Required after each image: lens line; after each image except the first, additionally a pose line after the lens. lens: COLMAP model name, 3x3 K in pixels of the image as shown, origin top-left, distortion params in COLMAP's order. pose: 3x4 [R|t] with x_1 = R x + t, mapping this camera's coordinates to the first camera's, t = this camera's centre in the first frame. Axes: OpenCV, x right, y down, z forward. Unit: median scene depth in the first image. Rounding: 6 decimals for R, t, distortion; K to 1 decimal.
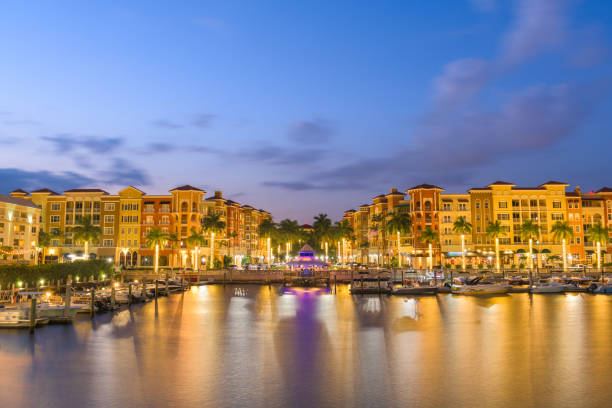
lens RADIAL K [[516.1, 0, 306.0], [0, 516.1, 204.0], [0, 0, 1]] dist [-0.009647, -0.007865]
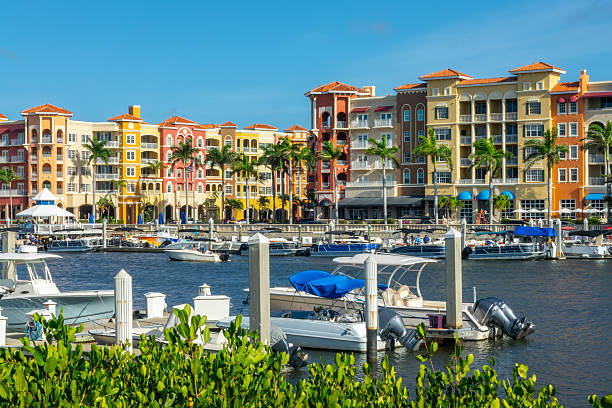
lens RADIAL K [[1044.8, 0, 306.0], [0, 1044.8, 204.0], [0, 0, 1]] dist [0.011122, 0.001846]
pose [[0.849235, -0.001137, -0.528013, 0.850275], [0.053053, 0.995121, 0.083186, -0.001947], [0.525343, -0.098657, 0.845152, -0.039072]]
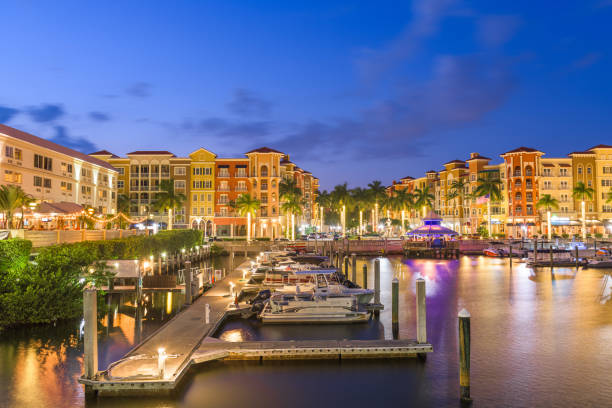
lens RADIAL K [[516.1, 0, 306.0], [0, 516.1, 204.0], [0, 0, 1]] dist [-0.009647, -0.007865]
pose [[0.999345, 0.000206, 0.036182, -0.194619], [-0.002248, 0.998407, 0.056384, 0.011979], [-0.036113, -0.056428, 0.997753, 0.091905]]
